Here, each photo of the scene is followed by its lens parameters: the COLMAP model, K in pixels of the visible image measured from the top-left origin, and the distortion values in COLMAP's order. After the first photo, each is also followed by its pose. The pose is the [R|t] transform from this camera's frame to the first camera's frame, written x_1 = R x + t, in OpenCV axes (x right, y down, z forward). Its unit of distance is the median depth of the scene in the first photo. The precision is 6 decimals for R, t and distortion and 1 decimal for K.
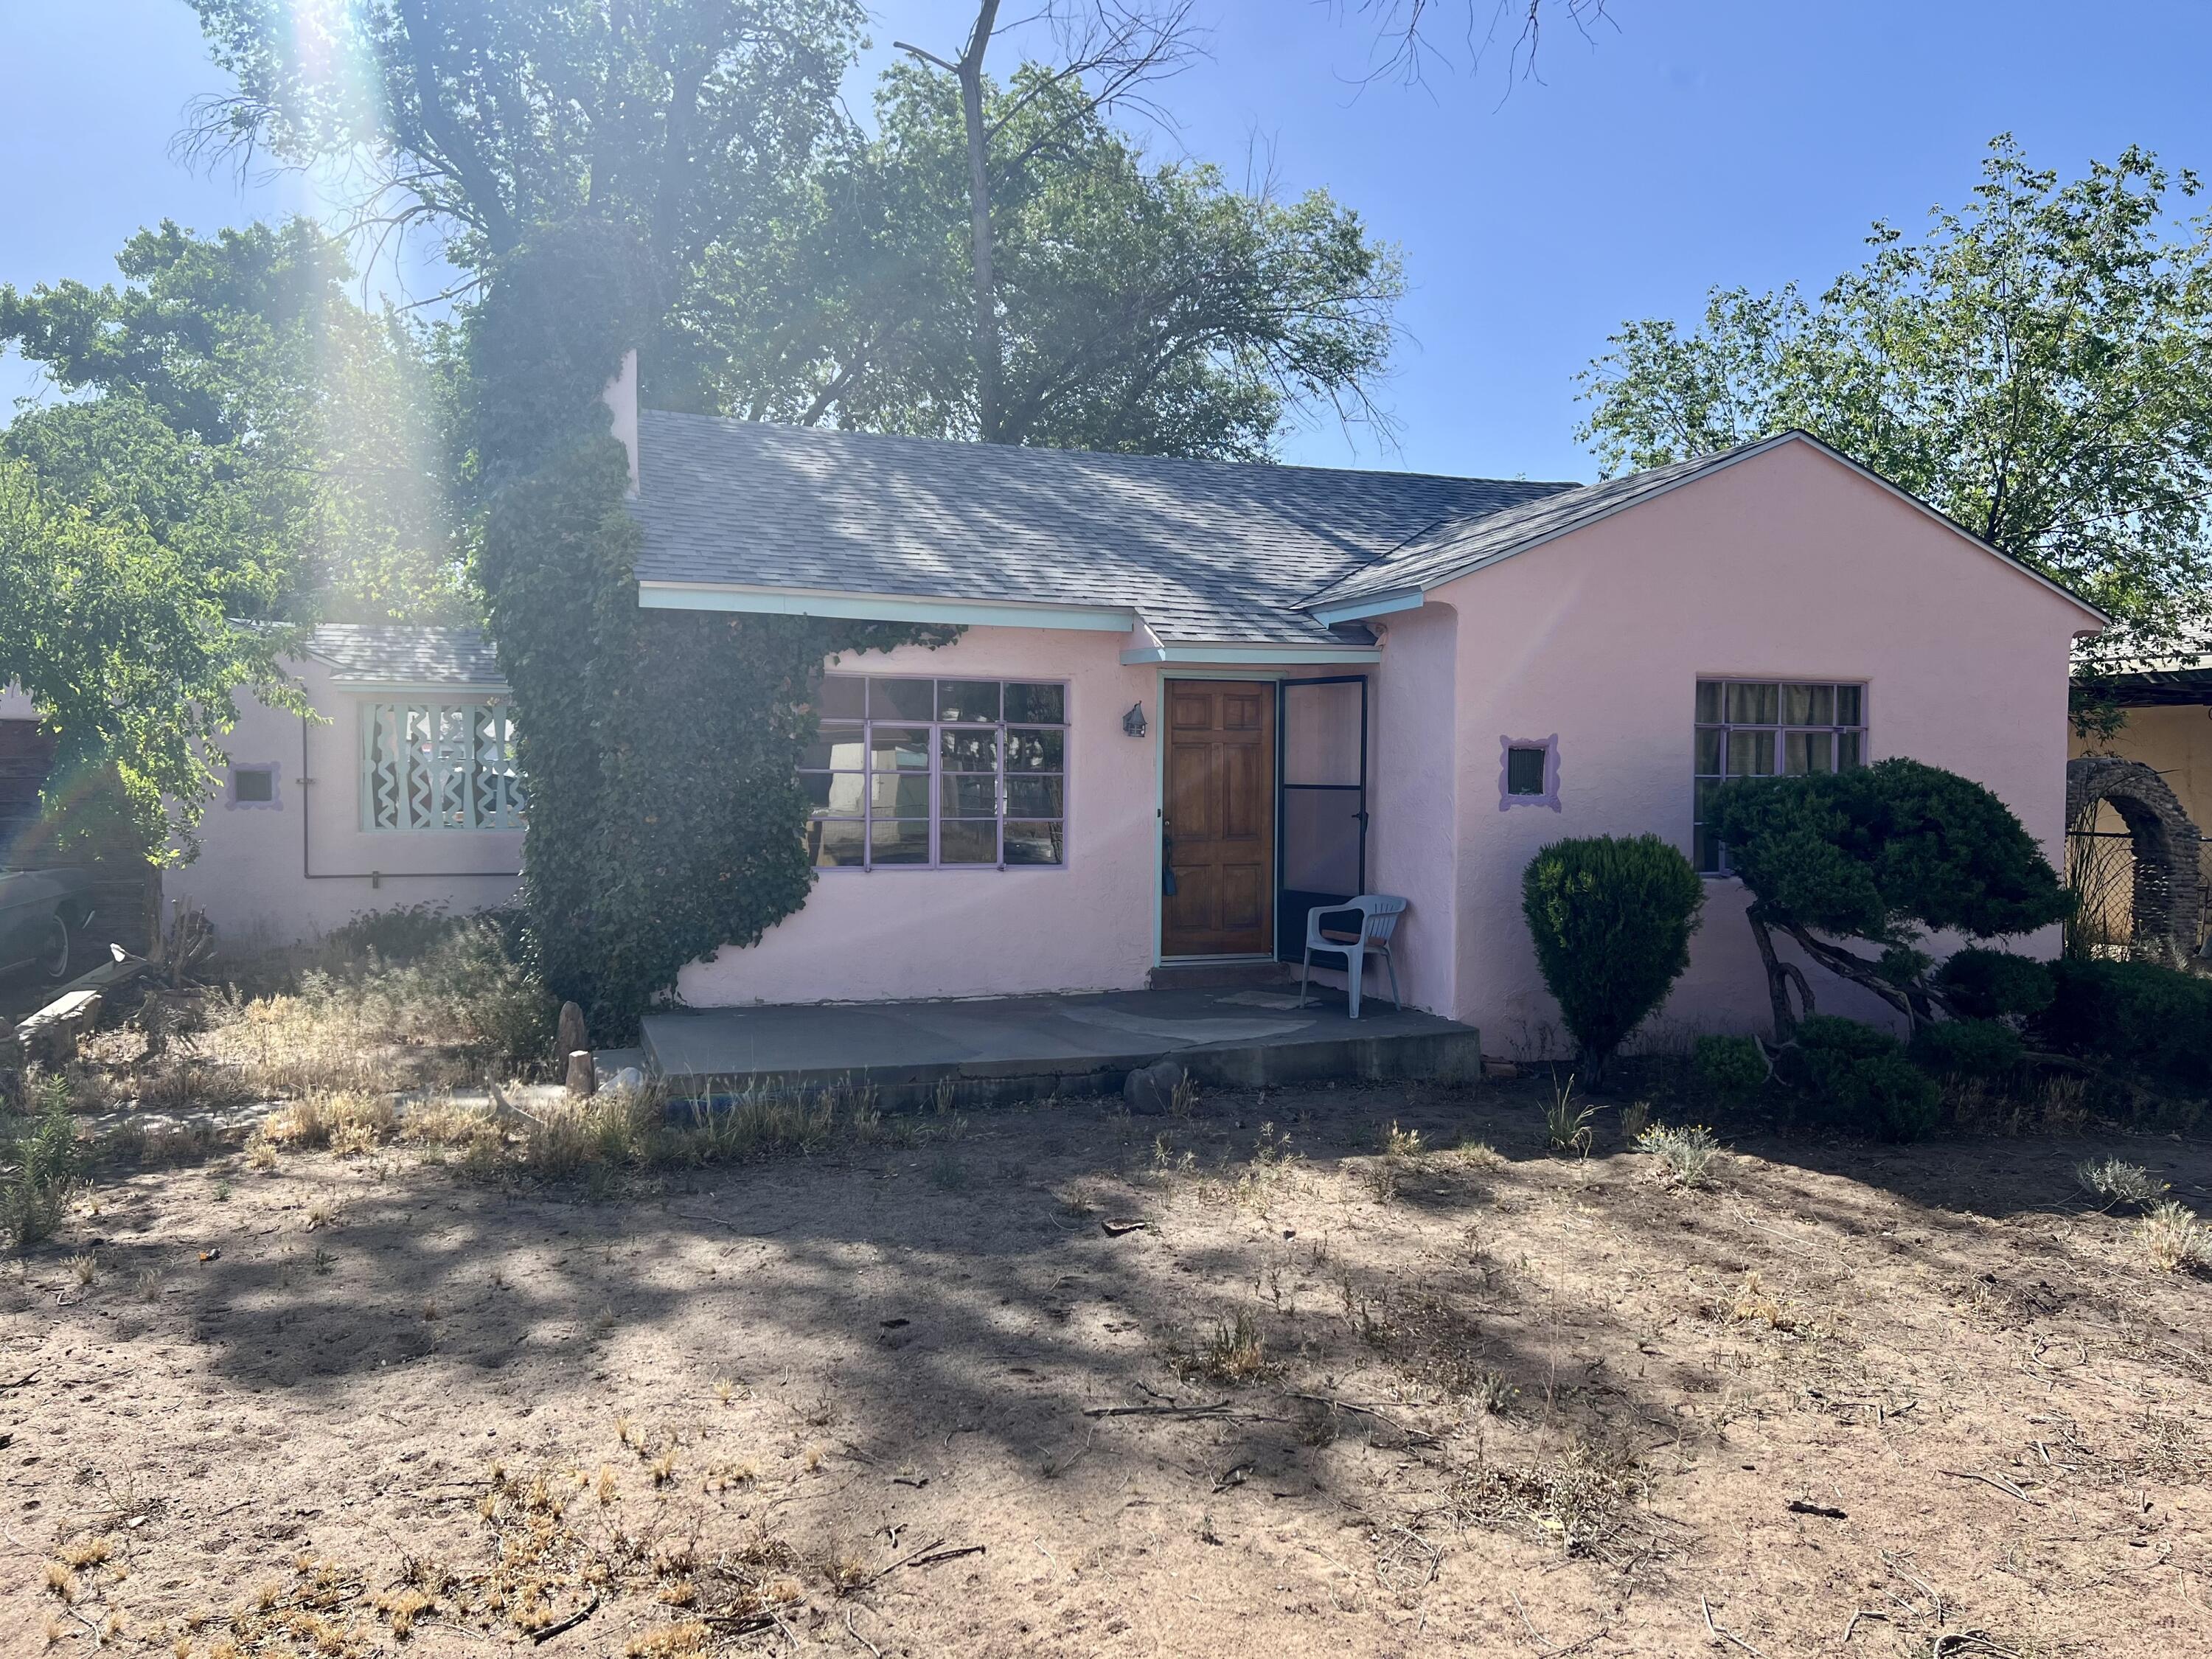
lens RADIAL K [[1642.7, 0, 1104.6], [0, 1642.7, 829.9], [0, 0, 1]] dist [0.051802, -0.014698]
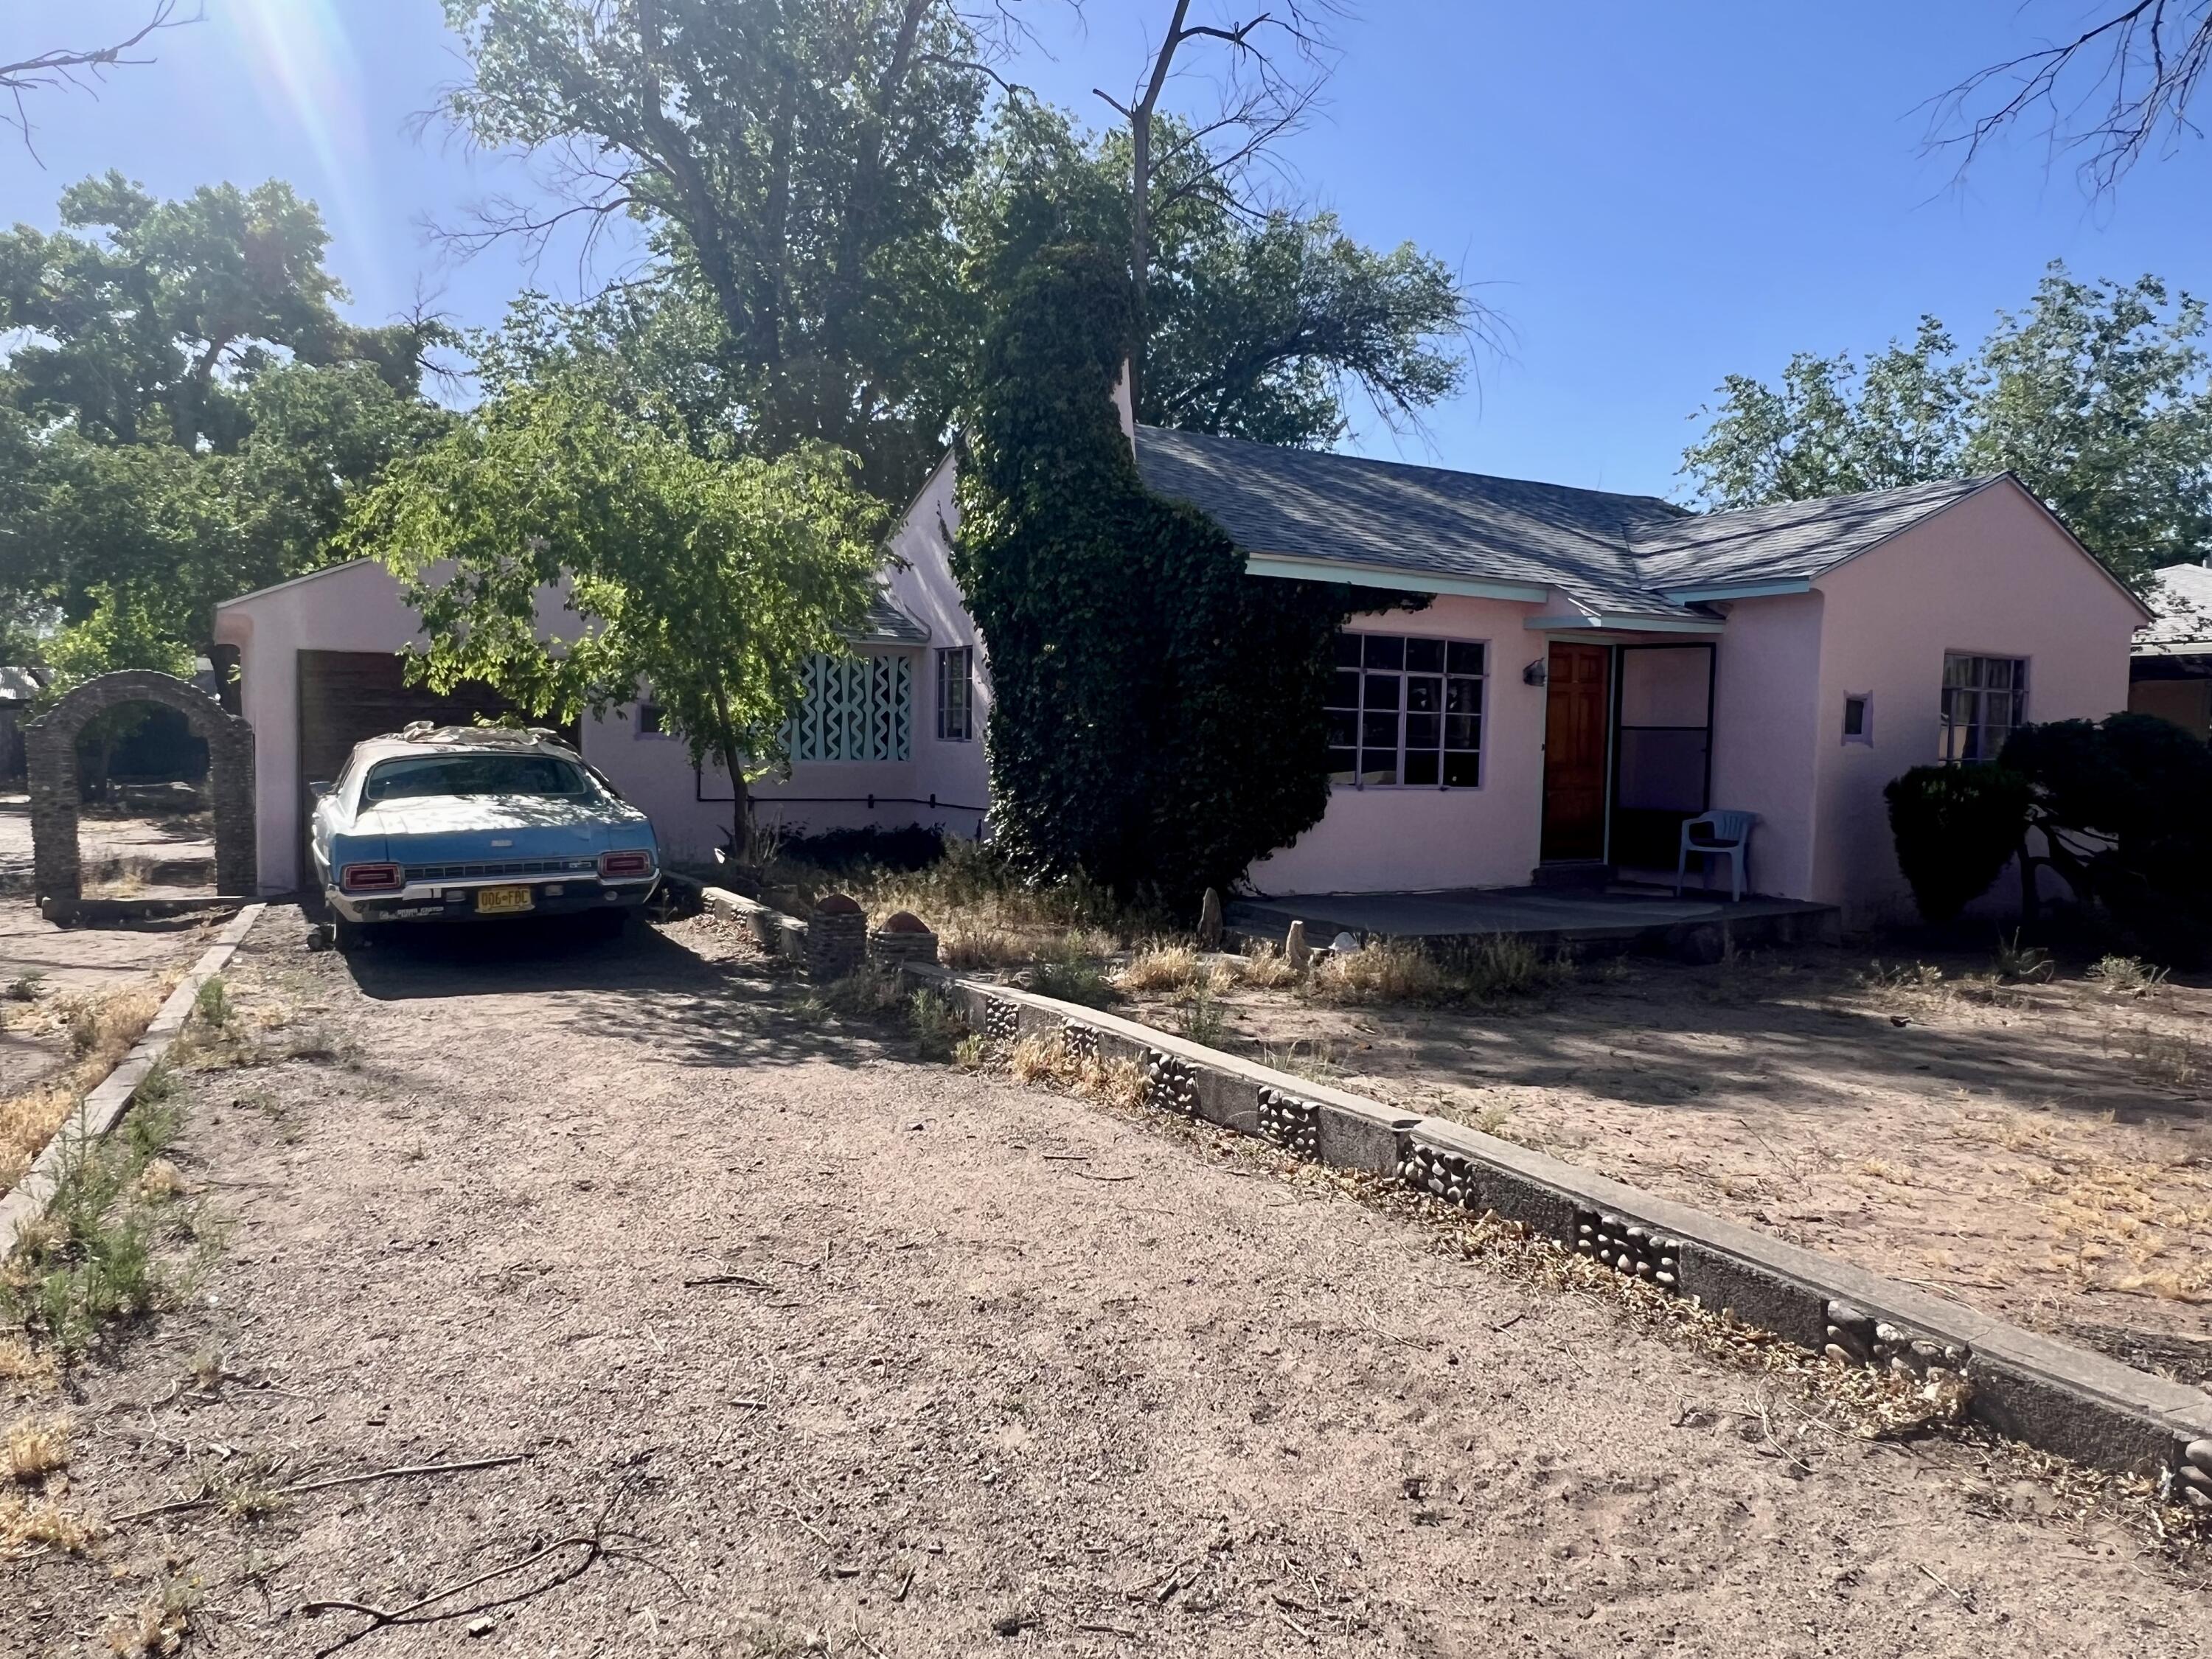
lens RADIAL K [[1496.3, 0, 1108.0], [0, 1496.3, 835.7], [0, 0, 1]] dist [0.003094, 0.002661]
pose [[0.982588, 0.000551, 0.185795, -0.522908], [-0.006647, 0.999460, 0.032187, 0.023536], [-0.185677, -0.032861, 0.982061, -0.082264]]
